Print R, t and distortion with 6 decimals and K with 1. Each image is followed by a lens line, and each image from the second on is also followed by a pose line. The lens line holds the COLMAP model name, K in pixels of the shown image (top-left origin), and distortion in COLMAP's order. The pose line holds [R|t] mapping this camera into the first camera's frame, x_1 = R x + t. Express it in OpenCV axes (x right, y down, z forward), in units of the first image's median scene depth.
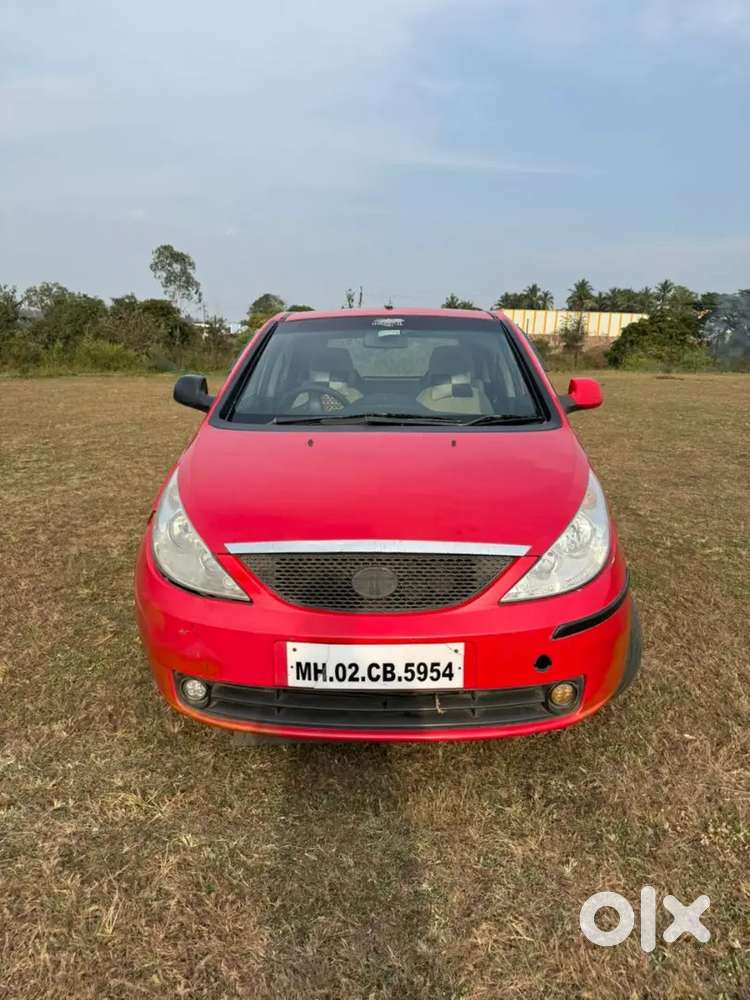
lens RADIAL K [[719.7, 0, 375.0], [0, 719.7, 500.0], [0, 0, 1]] dist [0.039178, -0.040655]
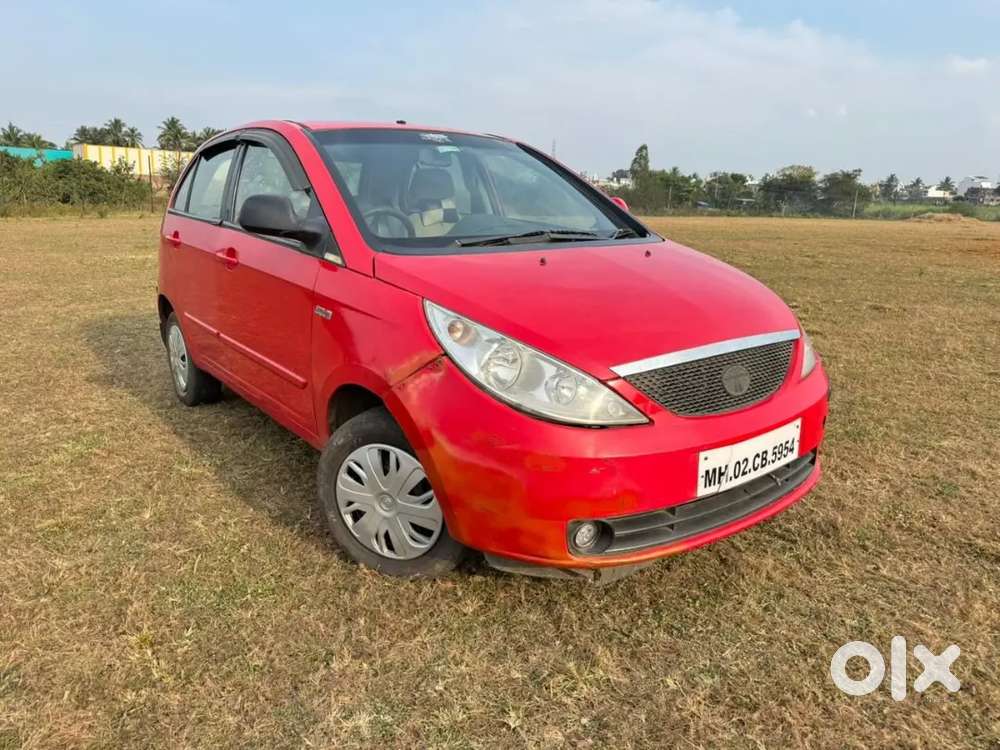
lens RADIAL K [[695.3, 0, 502.1], [0, 695.3, 374.9], [0, 0, 1]] dist [0.127059, -0.178569]
pose [[0.772435, -0.153679, 0.616219, -0.883728], [0.124730, 0.988094, 0.090071, -0.027593], [-0.622725, 0.007287, 0.782407, 0.406278]]
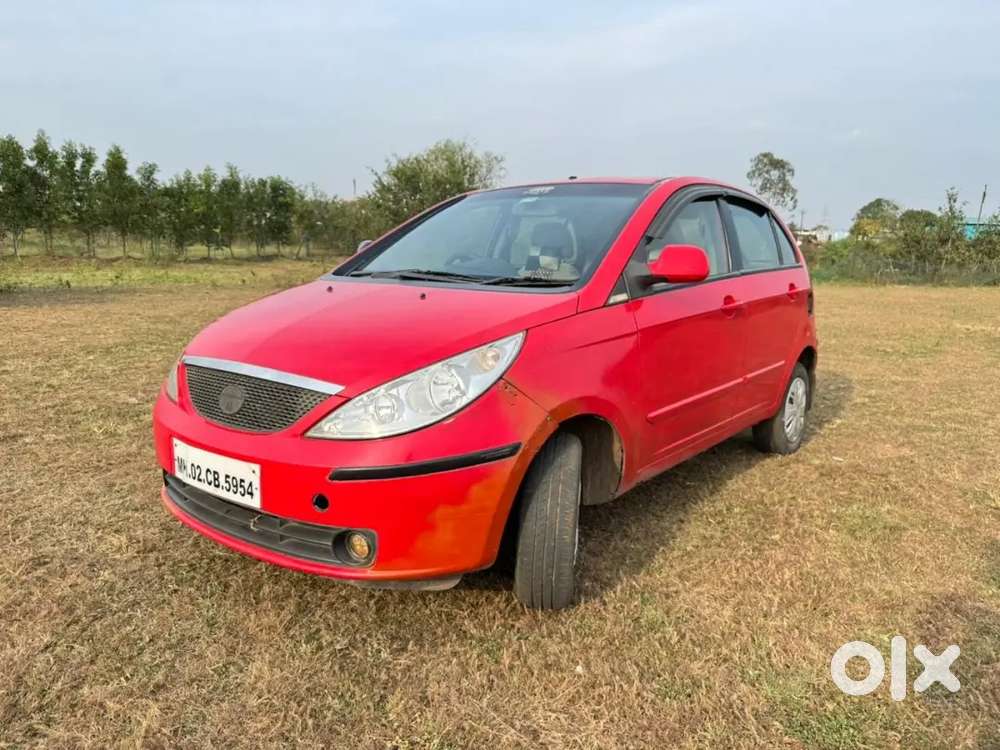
lens RADIAL K [[719.7, 0, 501.6], [0, 719.7, 369.8], [0, 0, 1]] dist [0.039178, -0.040655]
pose [[0.808252, 0.112191, -0.578050, 0.967454], [-0.142068, 0.989835, -0.006533, 0.016409], [0.571441, 0.087403, 0.815975, 0.317506]]
